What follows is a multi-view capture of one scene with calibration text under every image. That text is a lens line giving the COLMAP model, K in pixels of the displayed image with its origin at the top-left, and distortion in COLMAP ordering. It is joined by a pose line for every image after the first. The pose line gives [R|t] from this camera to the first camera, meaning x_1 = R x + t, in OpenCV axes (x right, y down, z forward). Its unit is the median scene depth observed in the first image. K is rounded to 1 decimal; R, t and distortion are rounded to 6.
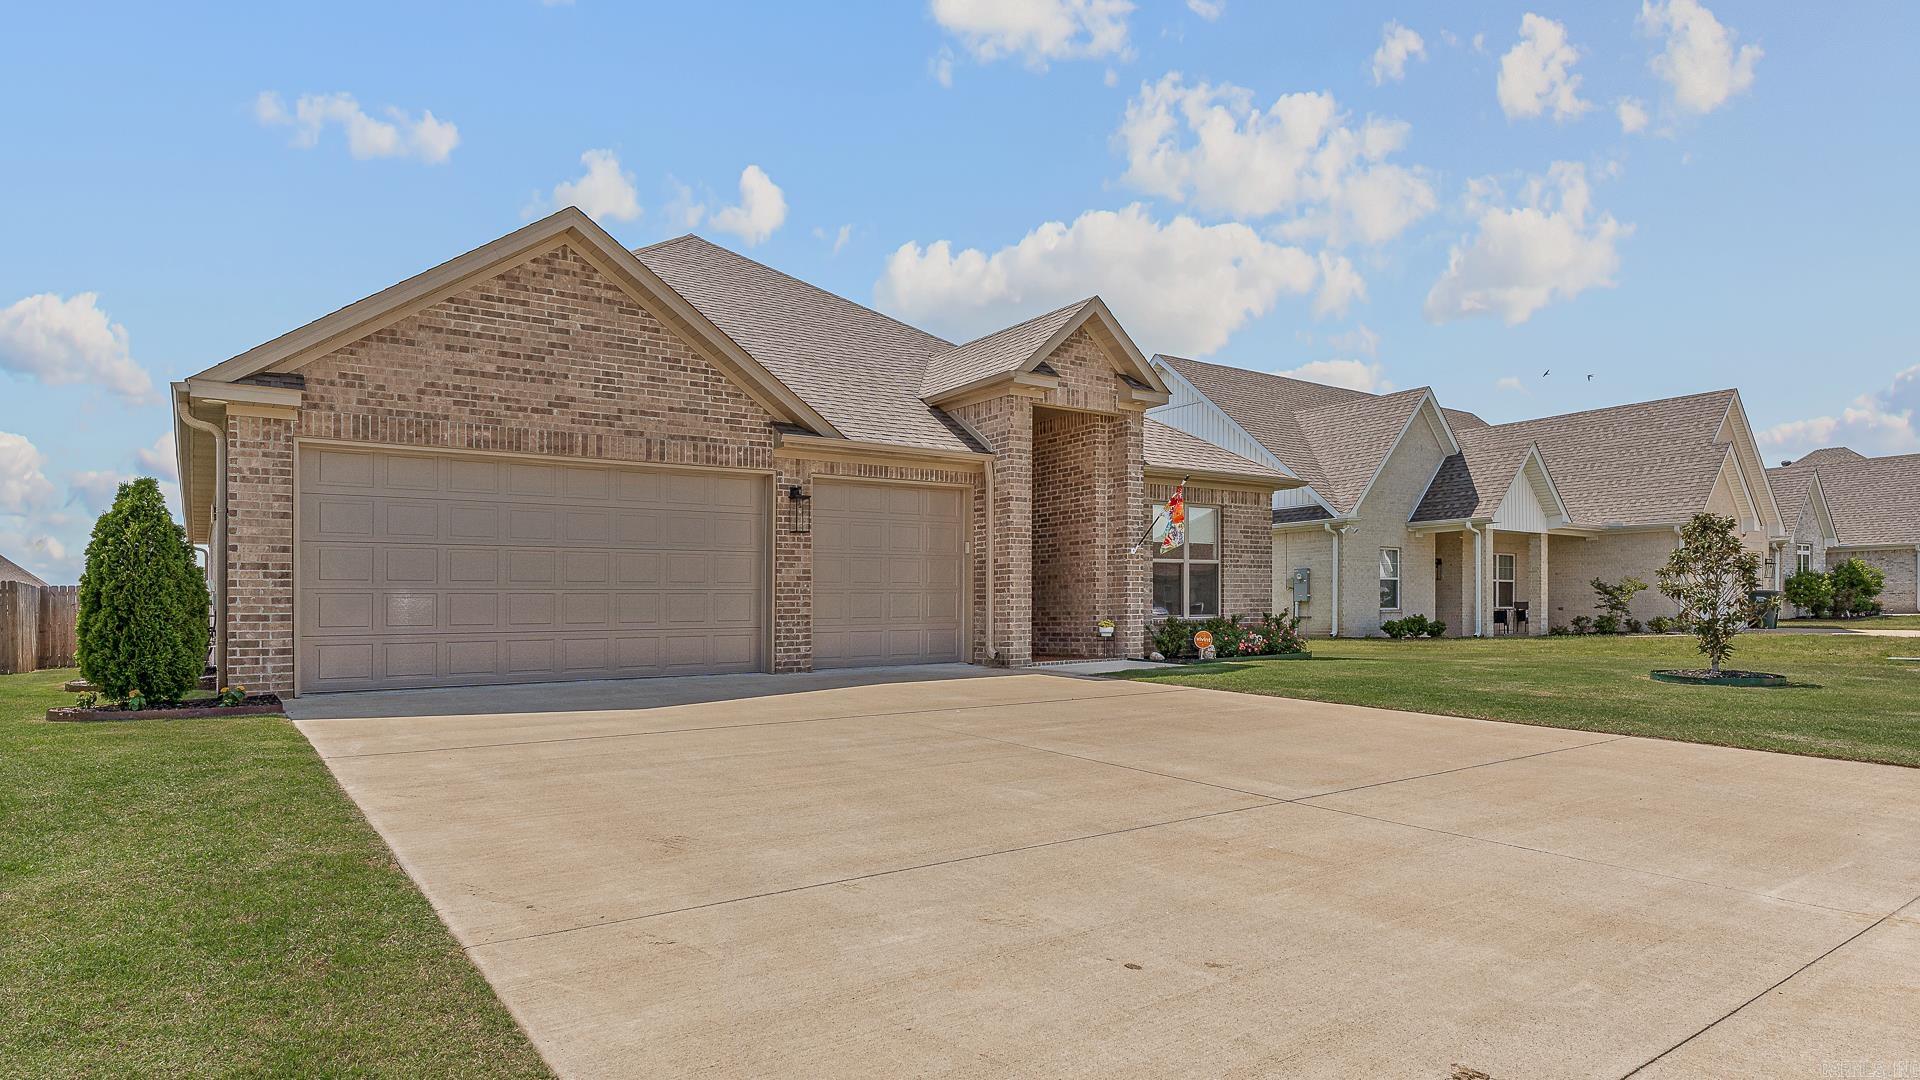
lens RADIAL K [[1117.0, 0, 958.7], [0, 1117.0, 564.8], [0, 0, 1]] dist [-0.001318, -0.000090]
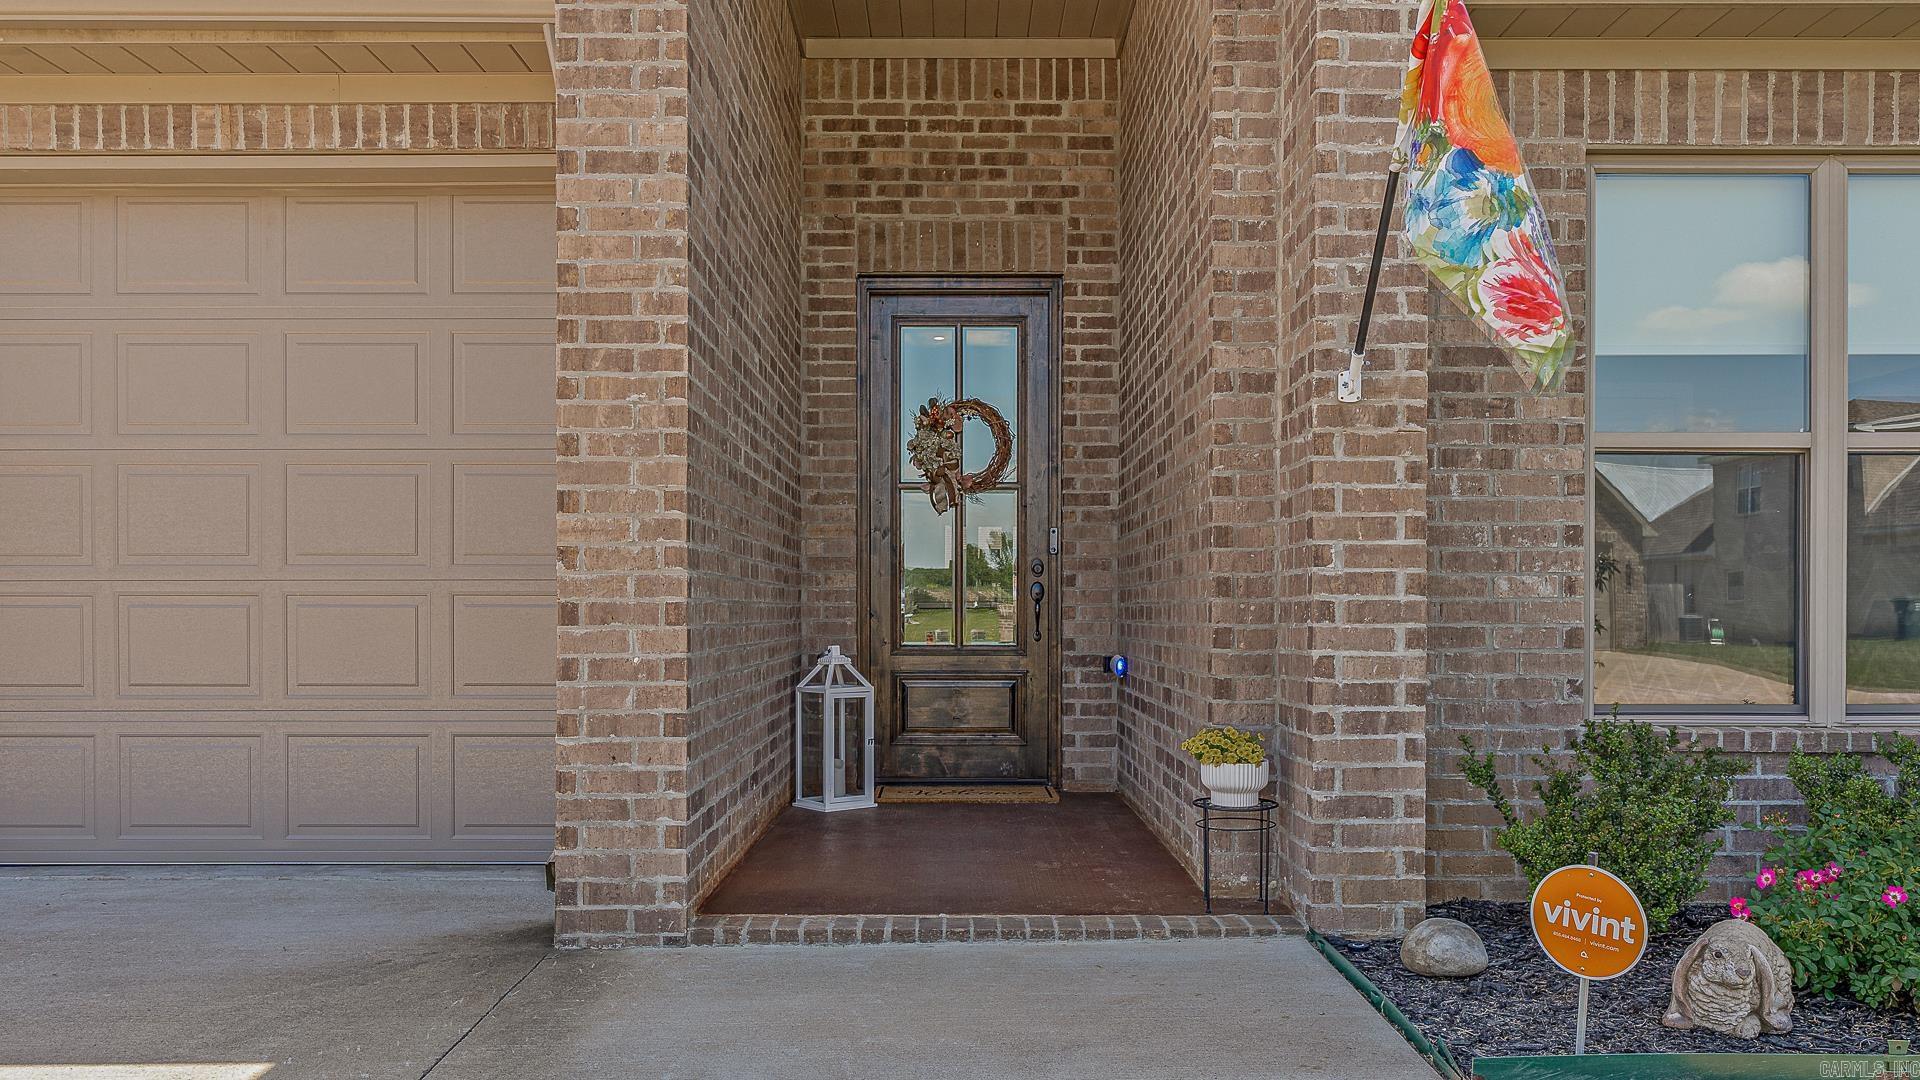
lens RADIAL K [[1408.1, 0, 919.4], [0, 1408.1, 602.3], [0, 0, 1]] dist [-0.004209, -0.001119]
pose [[0.808820, 0.012612, -0.587921, 0.306883], [0.014671, 0.999026, 0.041614, 0.018067], [0.587873, -0.042284, 0.807847, 0.959894]]
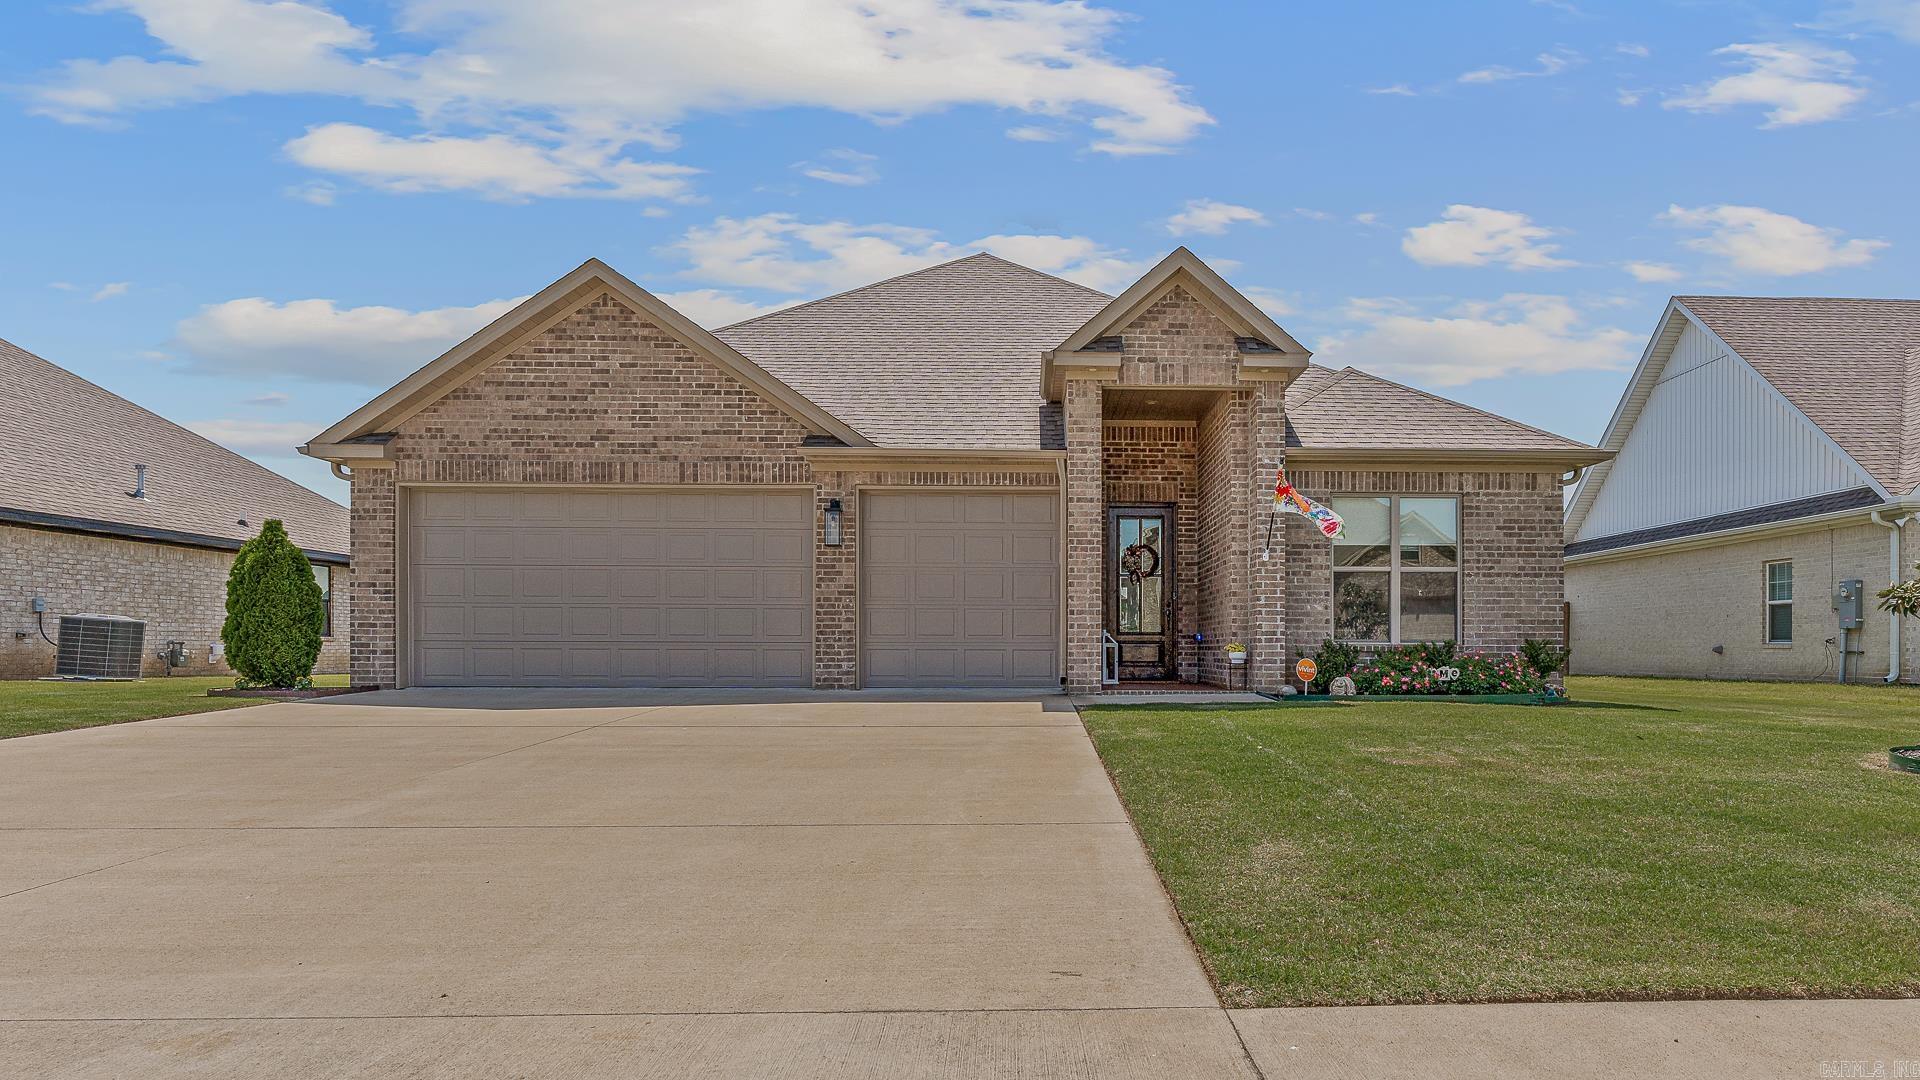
lens RADIAL K [[1140.5, 0, 1004.0], [0, 1140.5, 597.0], [0, 0, 1]] dist [-0.004166, -0.000241]
pose [[0.818325, -0.007931, -0.574700, 0.599266], [0.009293, 0.999957, -0.000568, 0.018927], [0.574680, -0.004876, 0.818364, 0.289506]]
